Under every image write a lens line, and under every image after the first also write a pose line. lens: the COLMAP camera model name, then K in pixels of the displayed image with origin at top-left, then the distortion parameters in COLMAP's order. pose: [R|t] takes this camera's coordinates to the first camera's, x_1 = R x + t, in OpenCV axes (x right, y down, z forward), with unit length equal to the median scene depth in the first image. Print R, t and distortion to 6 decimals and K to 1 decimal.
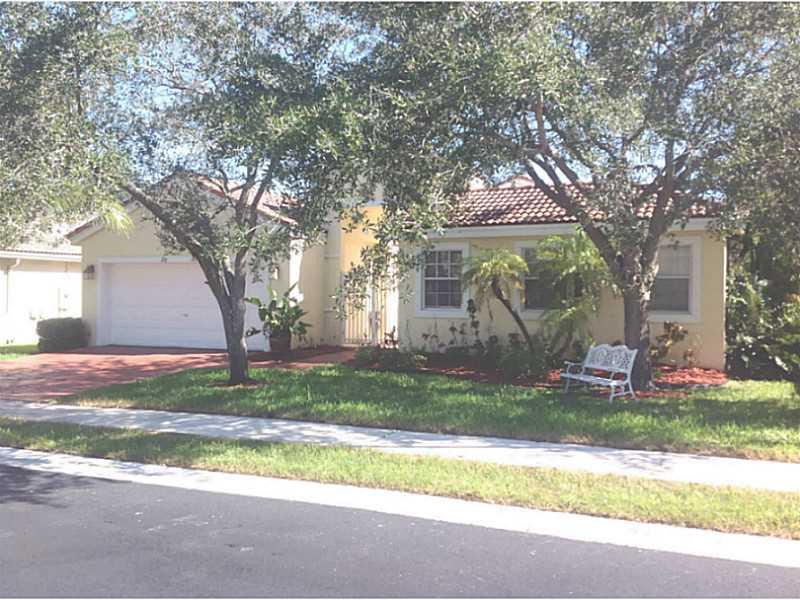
lens RADIAL K [[770.8, 0, 396.9], [0, 770.8, 297.4], [0, 0, 1]] dist [0.092556, 0.000000]
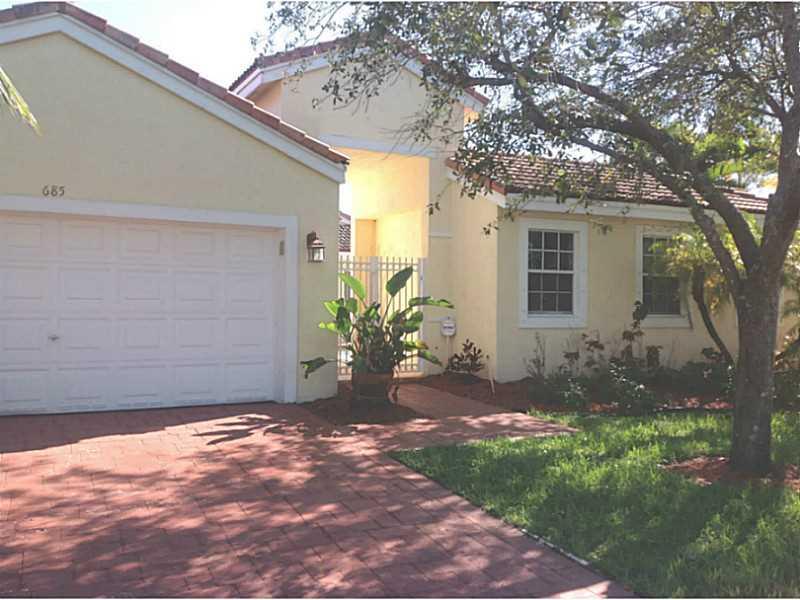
lens RADIAL K [[770.8, 0, 399.4], [0, 770.8, 303.8], [0, 0, 1]] dist [0.092556, 0.000000]
pose [[0.627589, -0.000286, 0.778545, -0.569407], [-0.000032, 1.000000, 0.000393, 0.004614], [-0.778545, -0.000272, 0.627589, 0.666097]]
